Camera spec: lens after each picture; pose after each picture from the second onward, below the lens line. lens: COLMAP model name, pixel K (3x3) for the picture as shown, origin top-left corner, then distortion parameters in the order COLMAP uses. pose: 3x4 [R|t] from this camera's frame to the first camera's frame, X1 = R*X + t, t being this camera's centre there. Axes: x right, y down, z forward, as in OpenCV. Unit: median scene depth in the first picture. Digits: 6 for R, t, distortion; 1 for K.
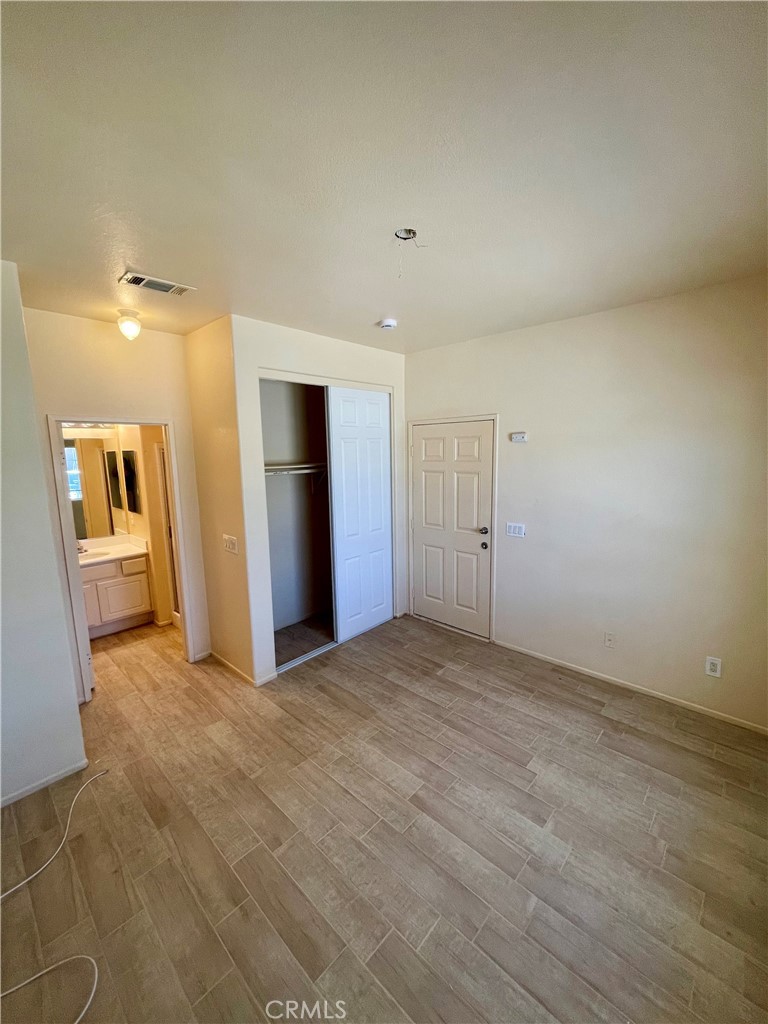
lens RADIAL K [[412.3, 0, 385.4], [0, 412.3, 510.5], [0, 0, 1]] dist [-0.001289, 0.000097]
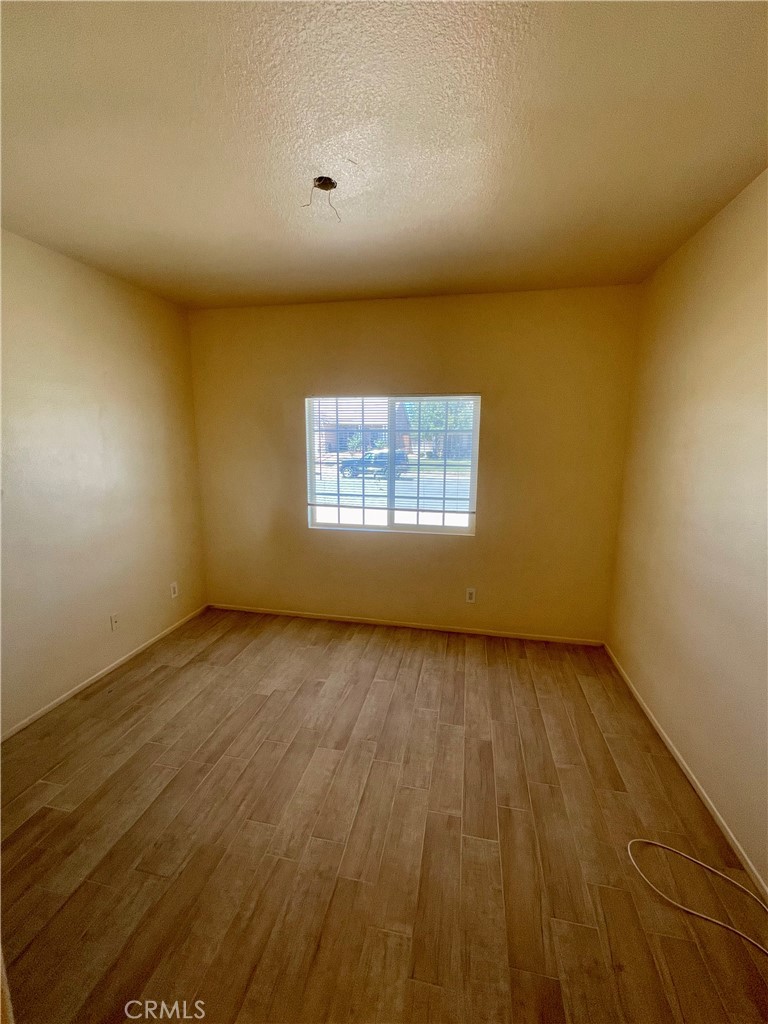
lens RADIAL K [[412.3, 0, 384.0], [0, 412.3, 512.0], [0, 0, 1]] dist [-0.027103, 0.012070]
pose [[-0.519225, -0.139473, 0.843180, -0.565475], [0.131046, 0.961934, 0.239814, -0.078218], [-0.844531, 0.235012, -0.481182, 0.916683]]
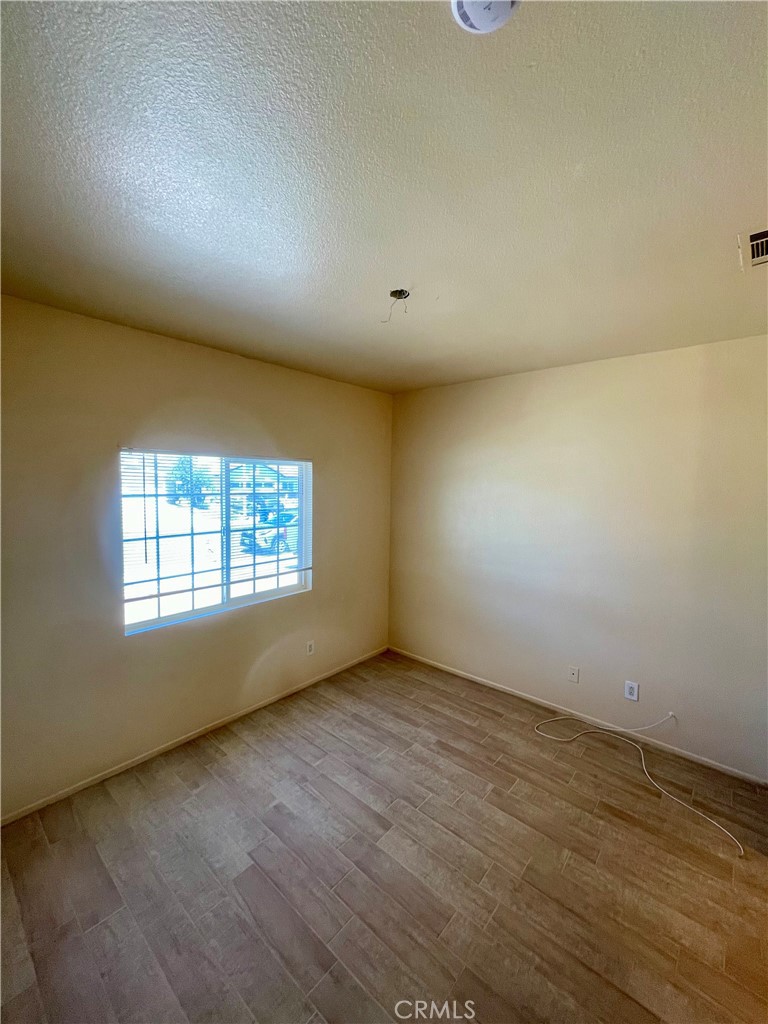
lens RADIAL K [[412.3, 0, 385.4], [0, 412.3, 510.5], [0, 0, 1]] dist [-0.001289, 0.000097]
pose [[-0.999384, 0.003298, -0.034949, 0.078595], [-0.004461, 0.975572, 0.219634, -0.210332], [0.034819, 0.219655, -0.974956, 1.322793]]
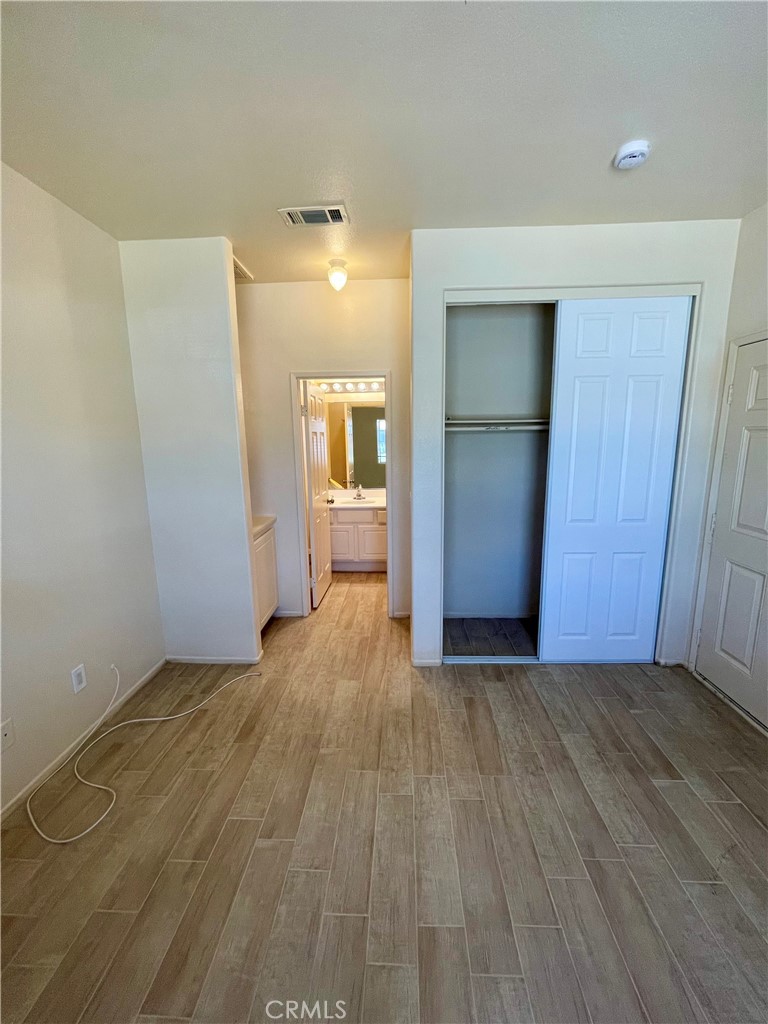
lens RADIAL K [[412.3, 0, 385.4], [0, 412.3, 510.5], [0, 0, 1]] dist [-0.001289, 0.000097]
pose [[0.649946, 0.146553, -0.745716, 0.285662], [-0.111049, 0.989013, 0.097580, 0.015968], [0.751823, 0.019389, 0.659080, 0.387555]]
